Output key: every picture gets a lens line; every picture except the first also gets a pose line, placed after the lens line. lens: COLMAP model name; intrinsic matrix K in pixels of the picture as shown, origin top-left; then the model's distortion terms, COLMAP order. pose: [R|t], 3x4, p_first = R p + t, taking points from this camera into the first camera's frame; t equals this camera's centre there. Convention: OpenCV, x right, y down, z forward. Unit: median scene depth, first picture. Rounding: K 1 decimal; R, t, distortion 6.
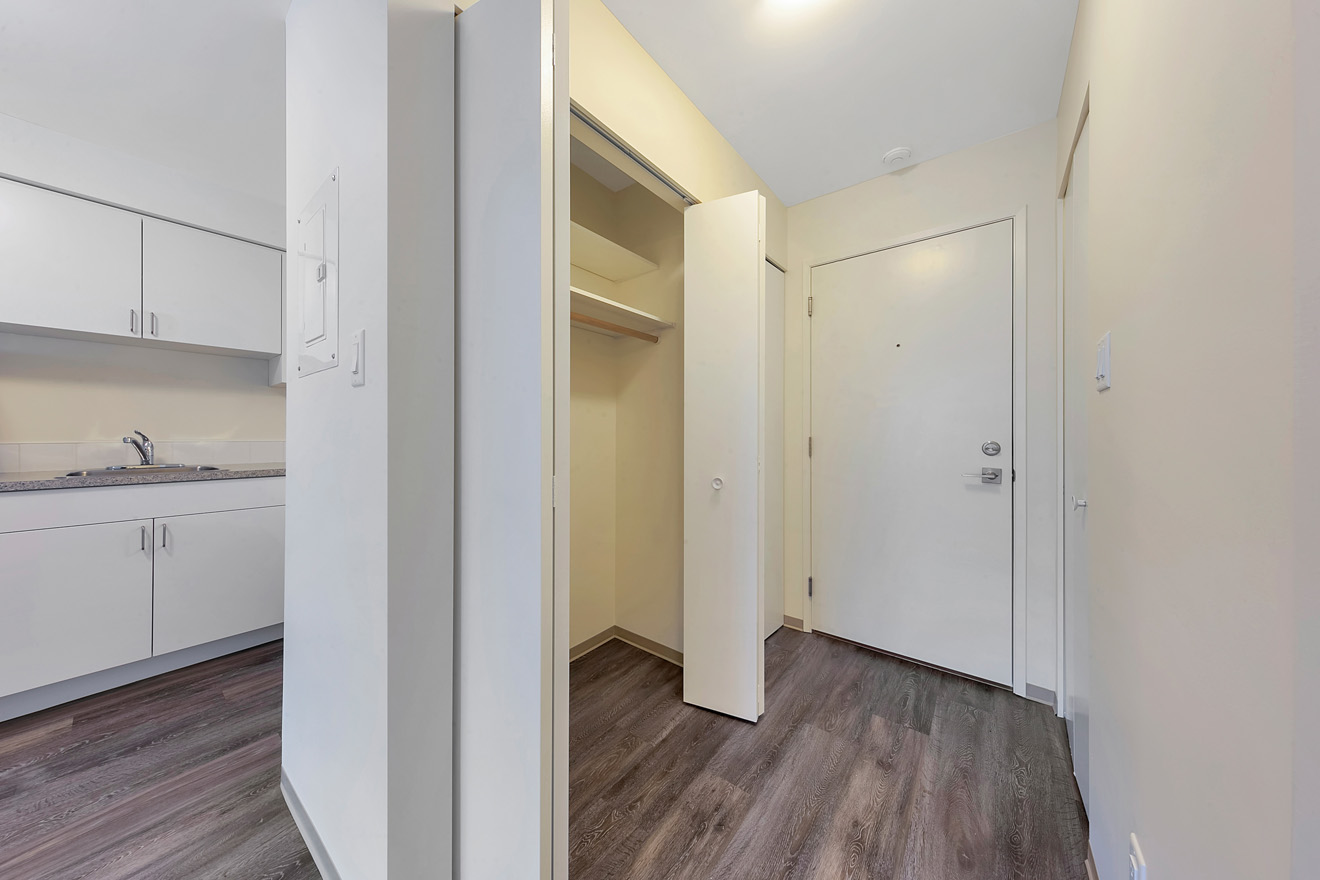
lens RADIAL K [[424.1, 0, 659.3], [0, 424.1, 434.9], [0, 0, 1]] dist [0.001793, 0.000124]
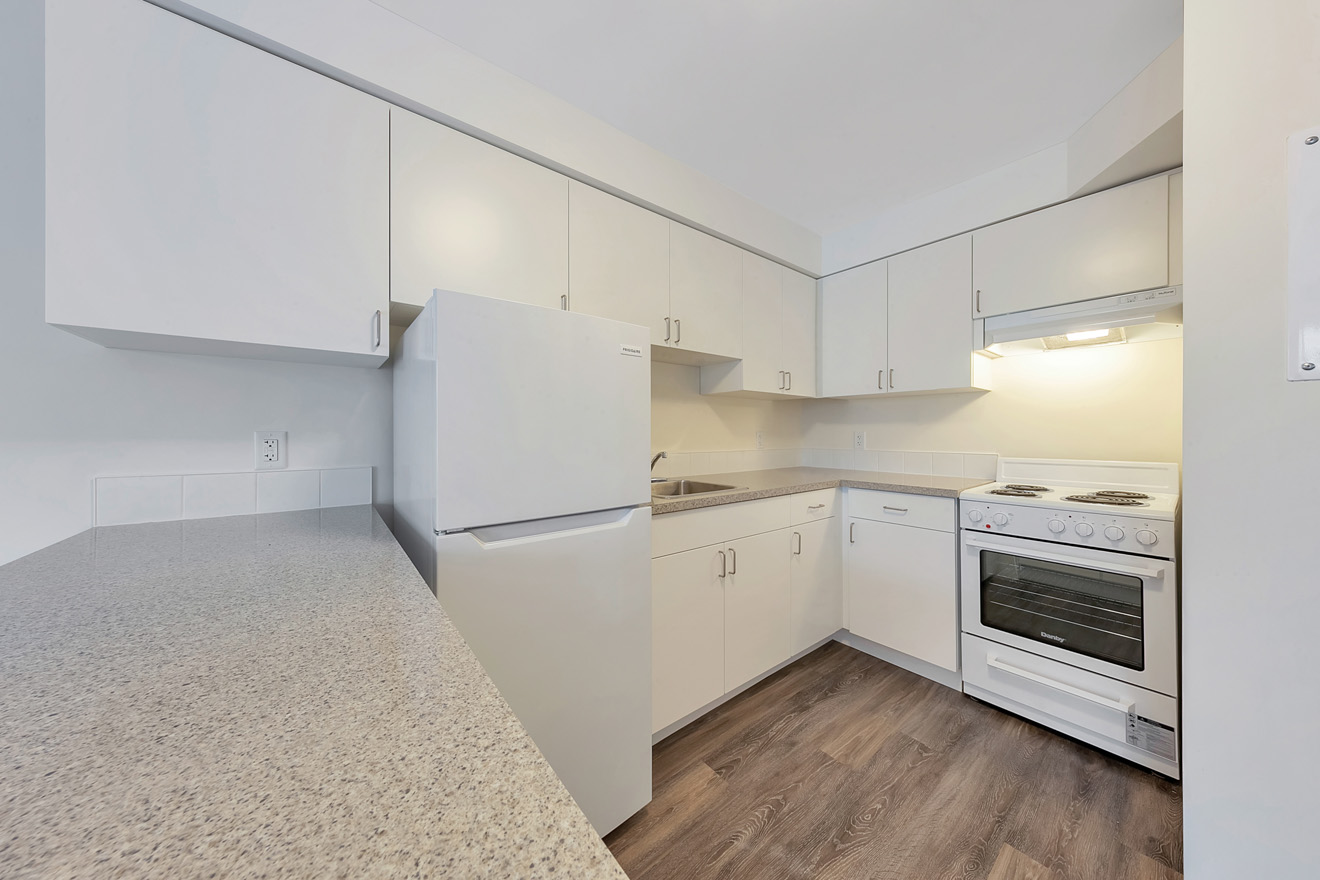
lens RADIAL K [[424.1, 0, 658.5], [0, 424.1, 434.2], [0, 0, 1]] dist [0.001793, 0.000124]
pose [[0.971500, -0.004584, -0.236995, -1.187771], [0.003469, 0.999981, -0.005122, -0.035316], [0.237014, 0.004154, 0.971497, 0.085287]]
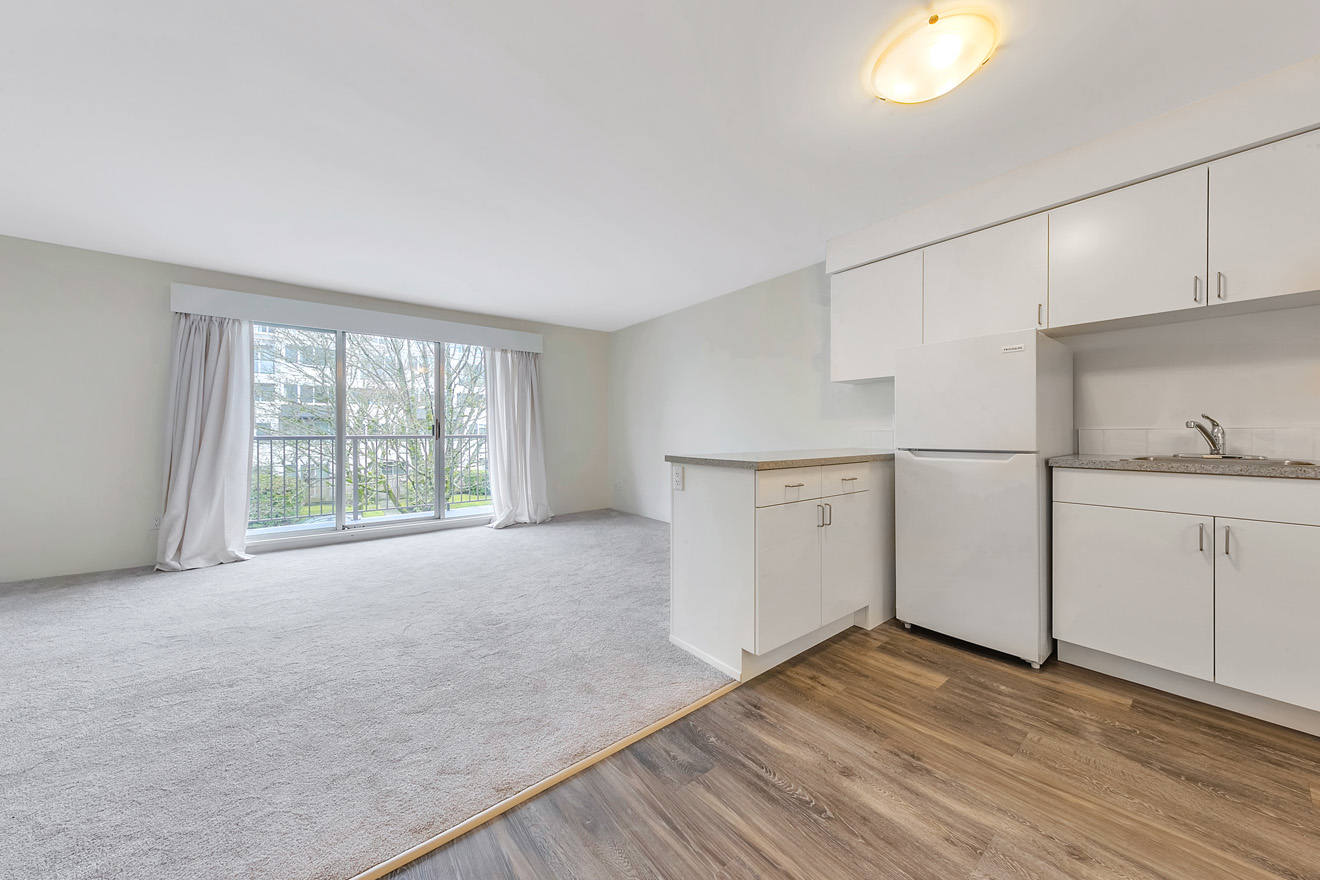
lens RADIAL K [[455.1, 0, 661.3], [0, 455.1, 431.7], [0, 0, 1]] dist [0.005937, -0.000032]
pose [[-0.233667, -0.003328, -0.972311, -0.063816], [-0.003330, 0.999991, -0.002622, 0.038336], [0.972311, 0.002625, -0.233676, 0.165287]]
